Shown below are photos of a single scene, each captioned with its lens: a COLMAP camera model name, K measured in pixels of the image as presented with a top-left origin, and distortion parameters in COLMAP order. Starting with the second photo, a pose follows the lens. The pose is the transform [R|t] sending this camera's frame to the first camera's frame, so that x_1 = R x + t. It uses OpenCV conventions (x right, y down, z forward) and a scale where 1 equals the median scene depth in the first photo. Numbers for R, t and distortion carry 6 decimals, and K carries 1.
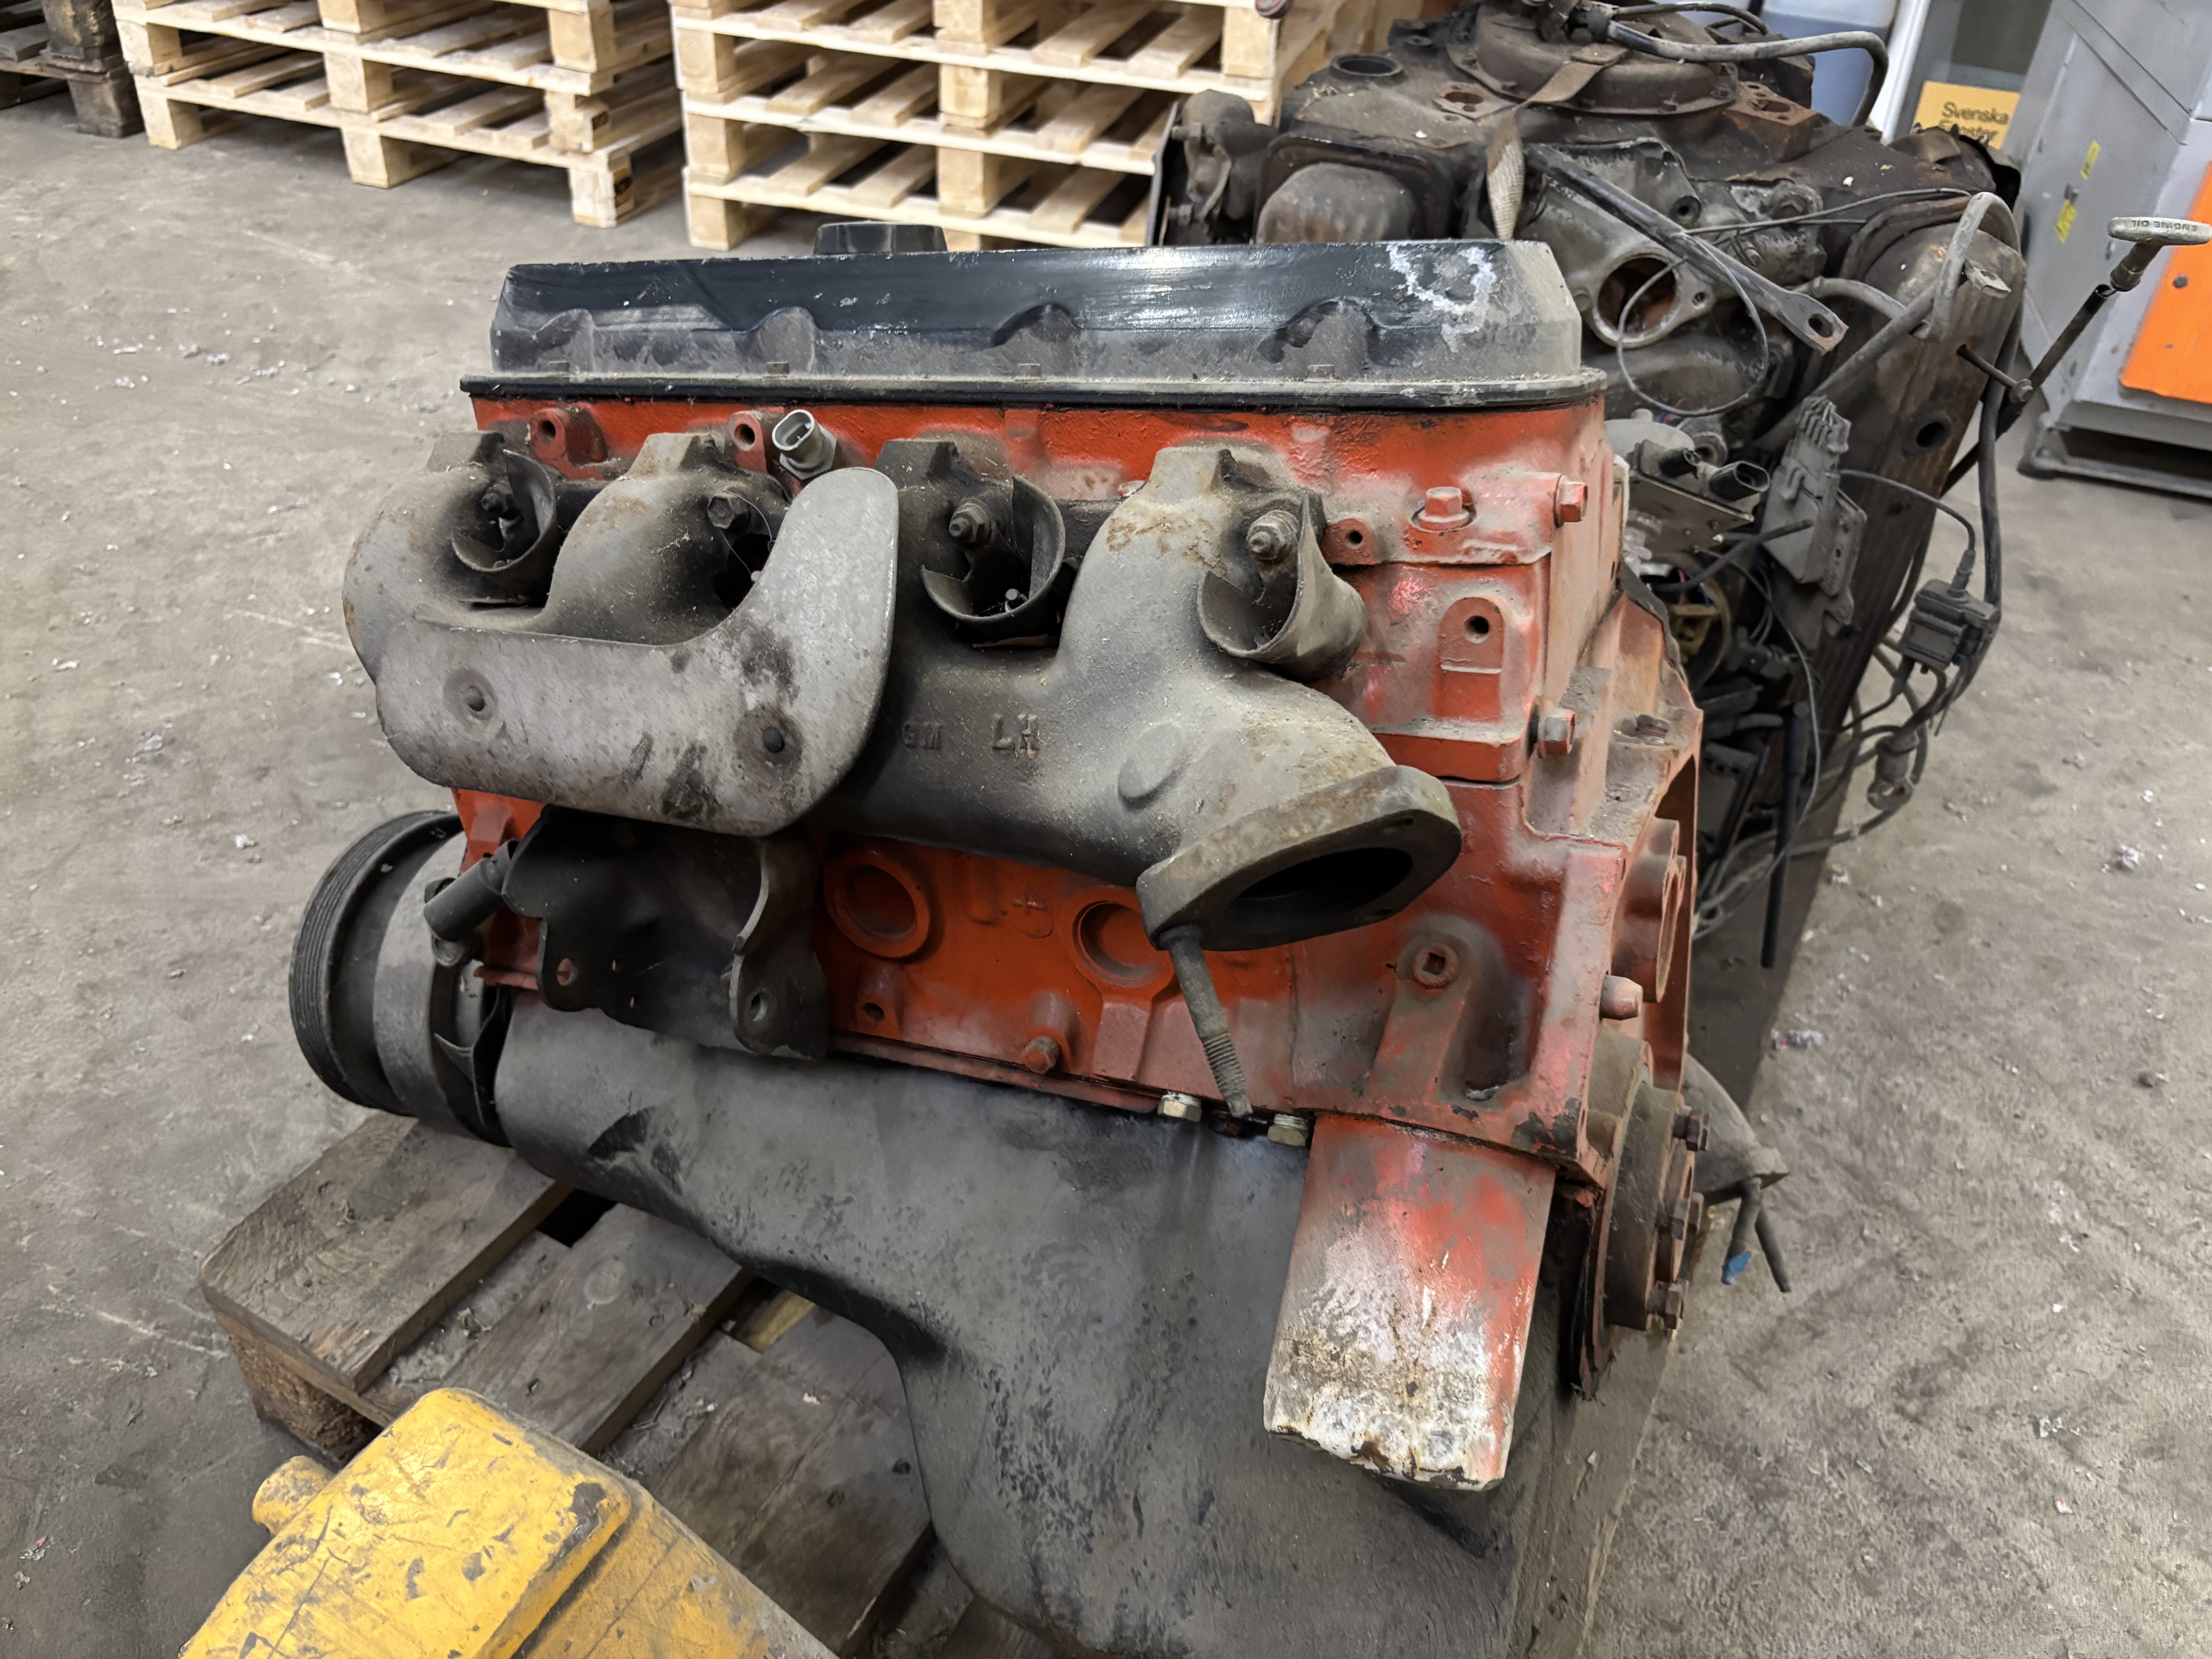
lens RADIAL K [[1677.9, 0, 1083.4], [0, 1677.9, 826.4], [0, 0, 1]] dist [0.045866, -0.067277]
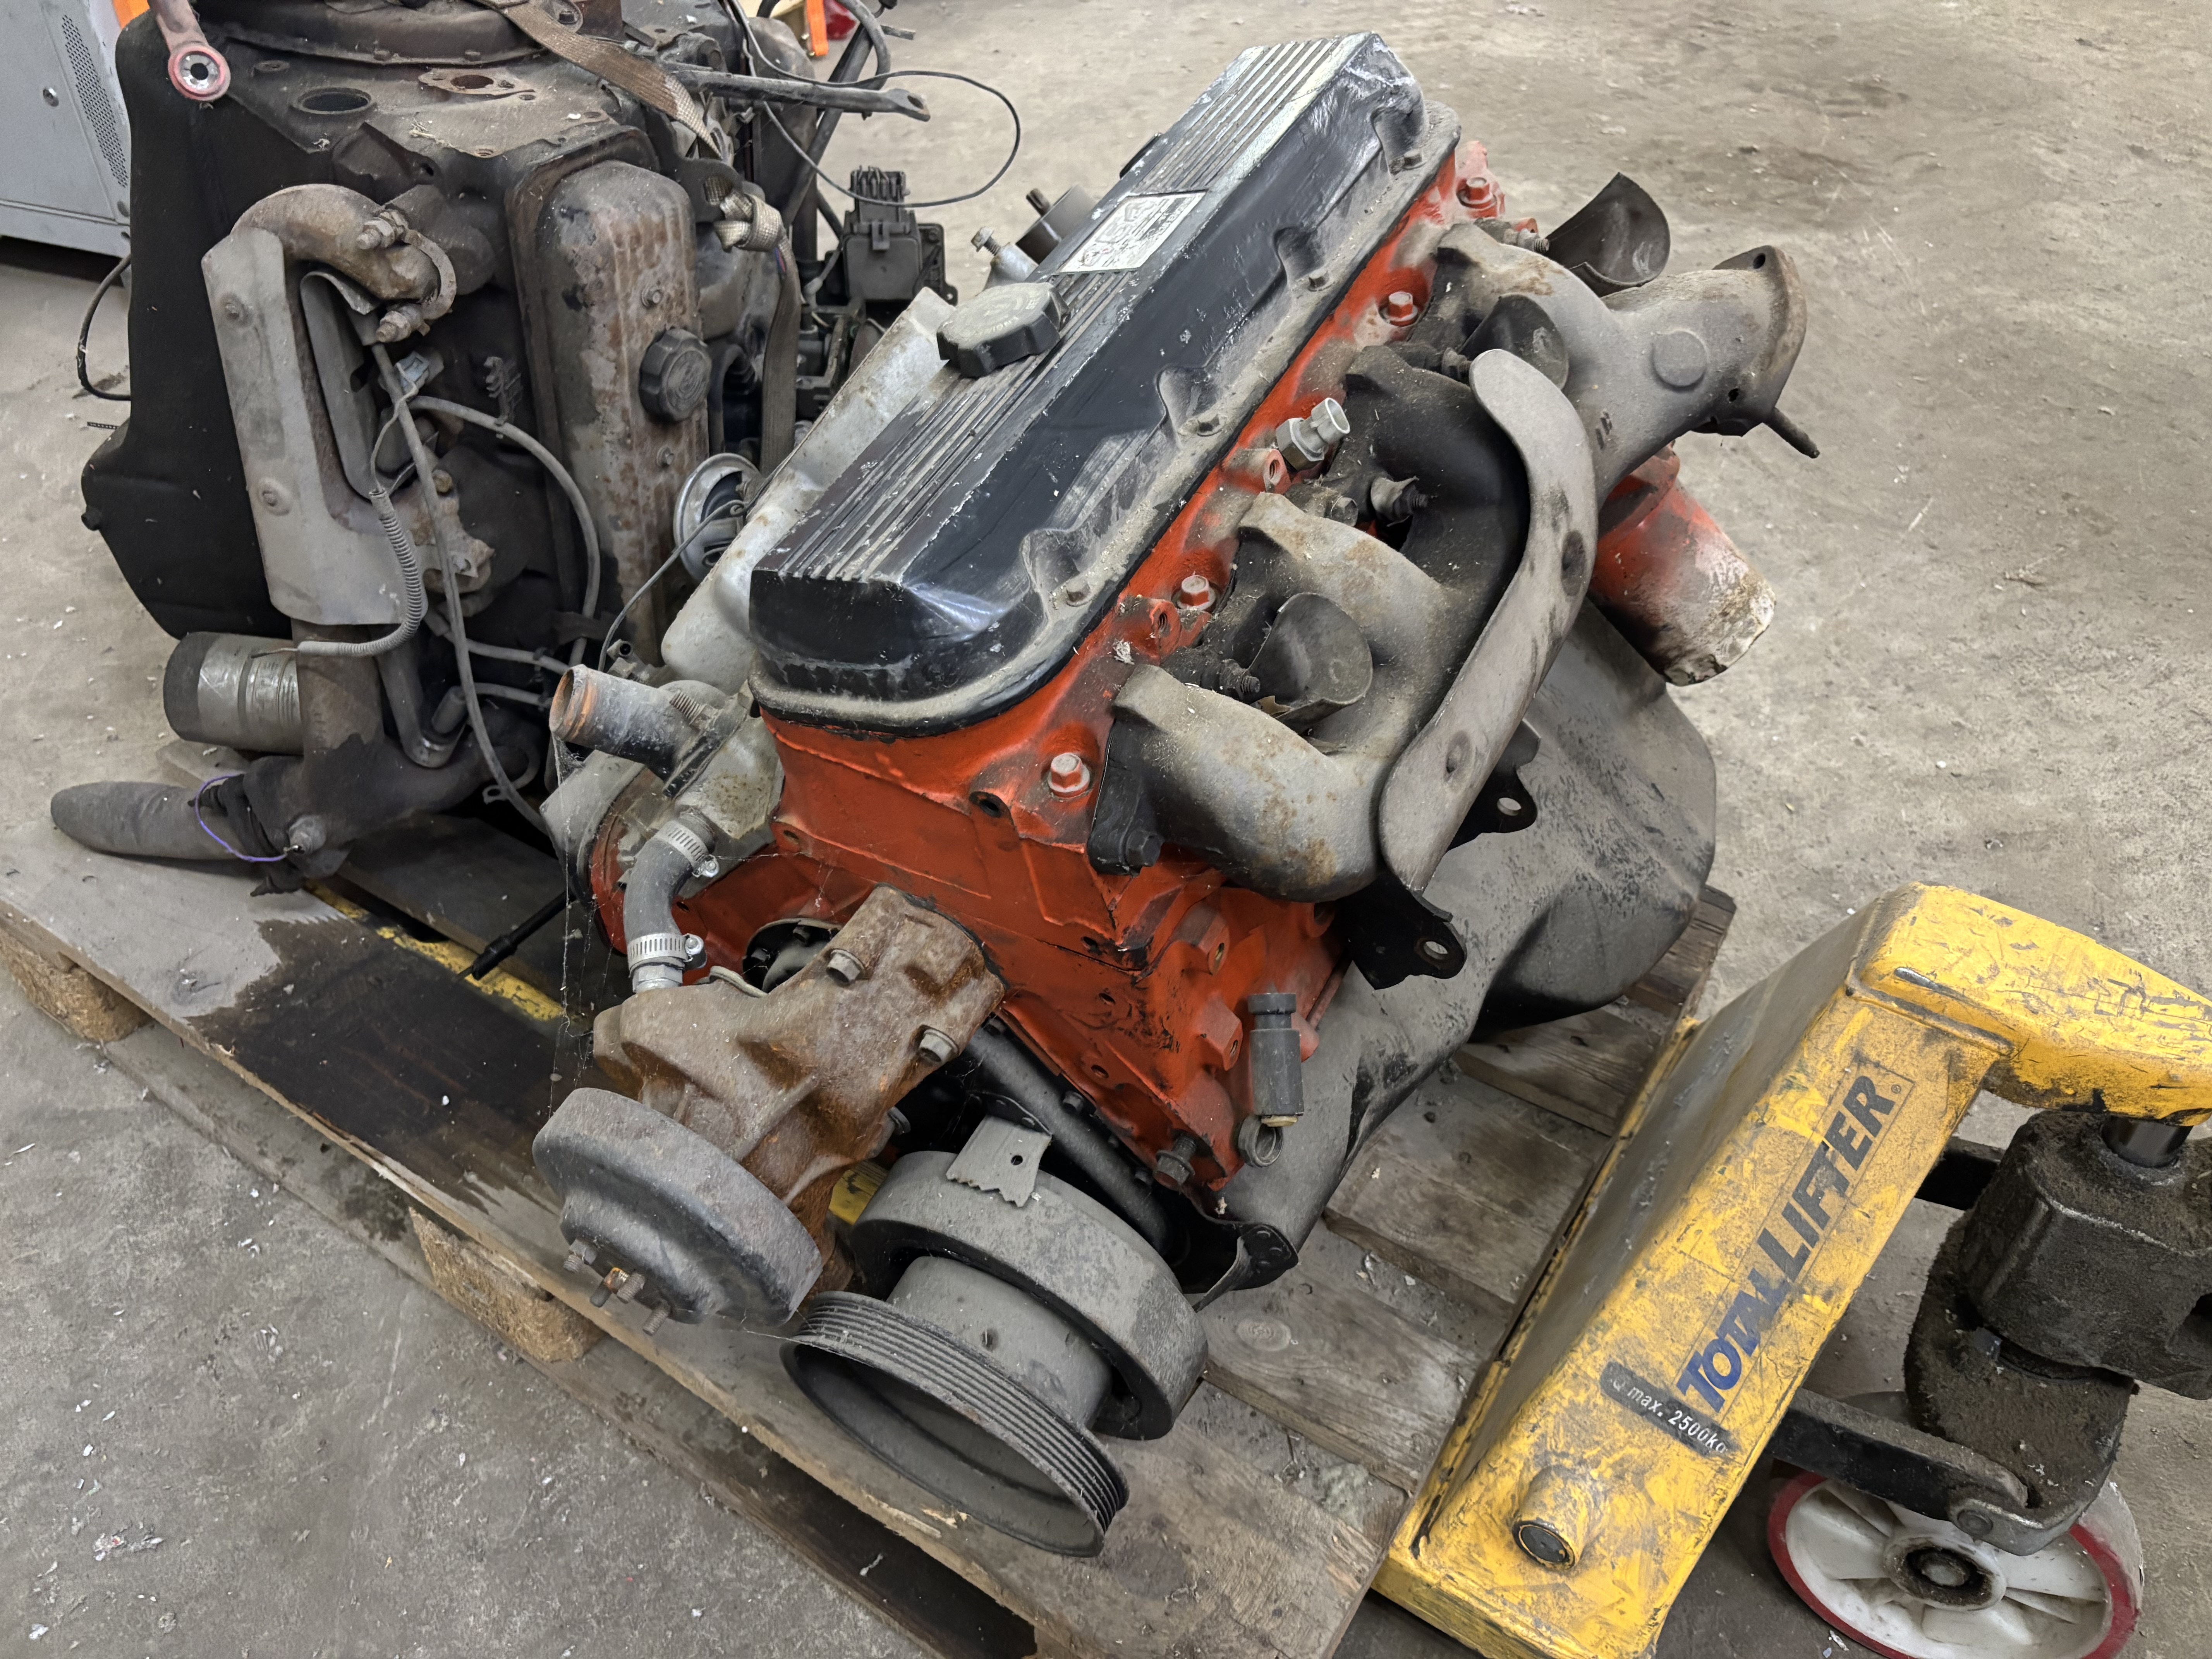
lens RADIAL K [[1677.9, 0, 1089.7], [0, 1677.9, 837.2], [0, 0, 1]] dist [0.045866, -0.067277]
pose [[0.086813, -0.685445, 0.722930, -1.065741], [0.587594, 0.621234, 0.518461, -0.661740], [-0.804485, 0.379780, 0.456695, 0.643667]]
